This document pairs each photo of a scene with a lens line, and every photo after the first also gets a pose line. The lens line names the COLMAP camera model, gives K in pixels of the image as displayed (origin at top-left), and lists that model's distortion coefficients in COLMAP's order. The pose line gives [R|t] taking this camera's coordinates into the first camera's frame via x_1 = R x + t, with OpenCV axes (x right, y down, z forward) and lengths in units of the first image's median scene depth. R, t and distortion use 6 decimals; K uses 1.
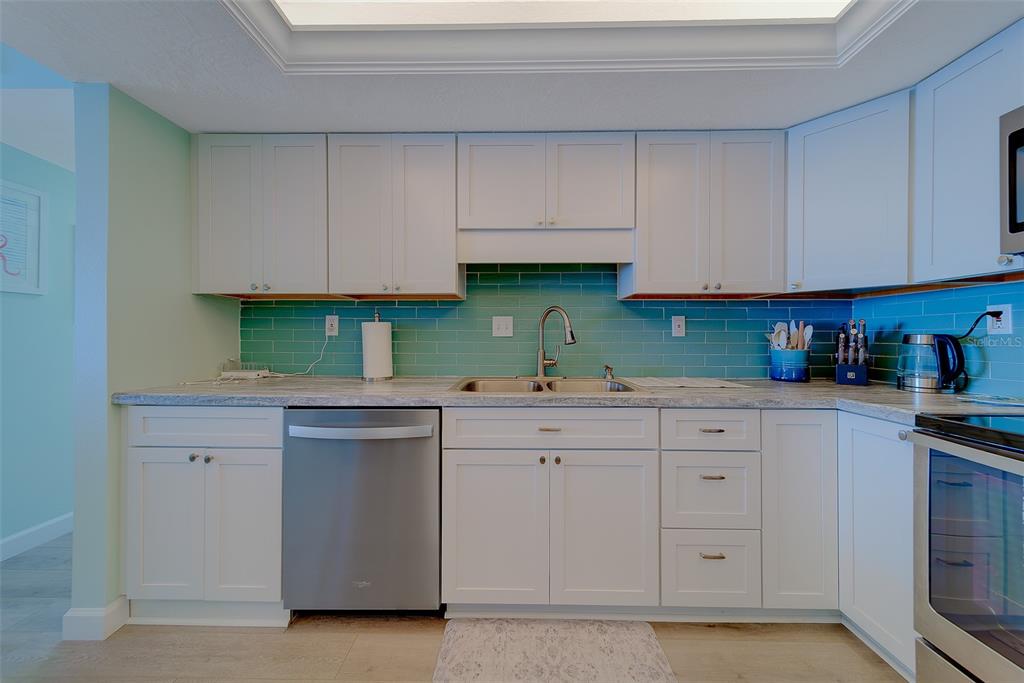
lens RADIAL K [[360.6, 0, 513.7], [0, 360.6, 337.4], [0, 0, 1]] dist [0.008132, -0.000037]
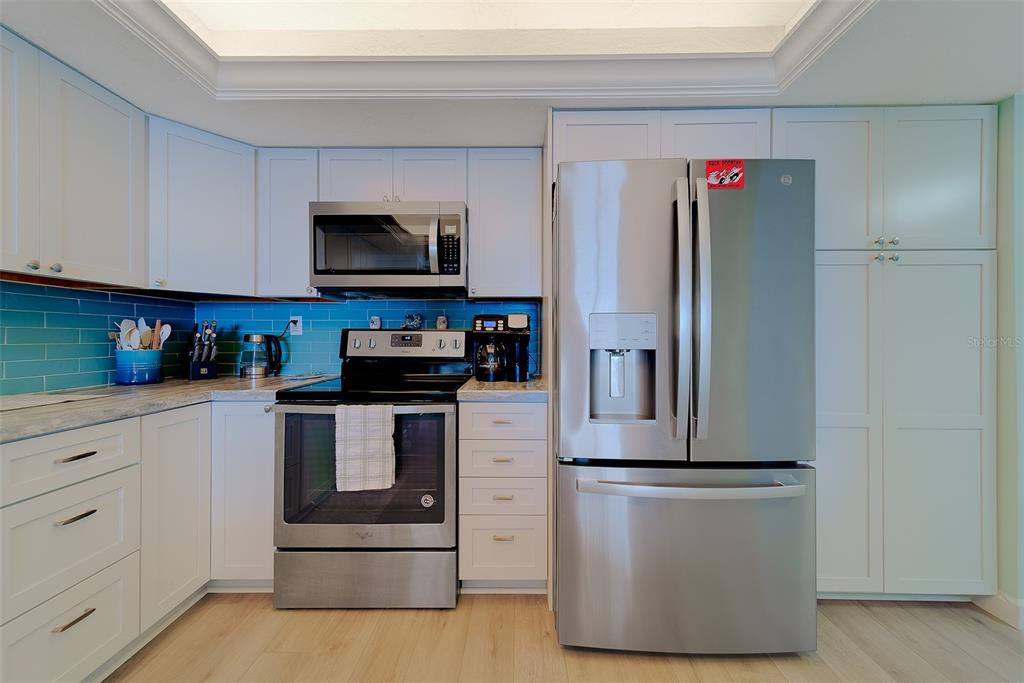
lens RADIAL K [[360.6, 0, 513.7], [0, 360.6, 337.4], [0, 0, 1]] dist [0.008132, -0.000037]
pose [[-0.003040, 0.001045, 0.999995, -0.189542], [-0.001849, 0.999998, -0.001051, 0.001562], [-0.999994, -0.001852, -0.003038, 0.059451]]
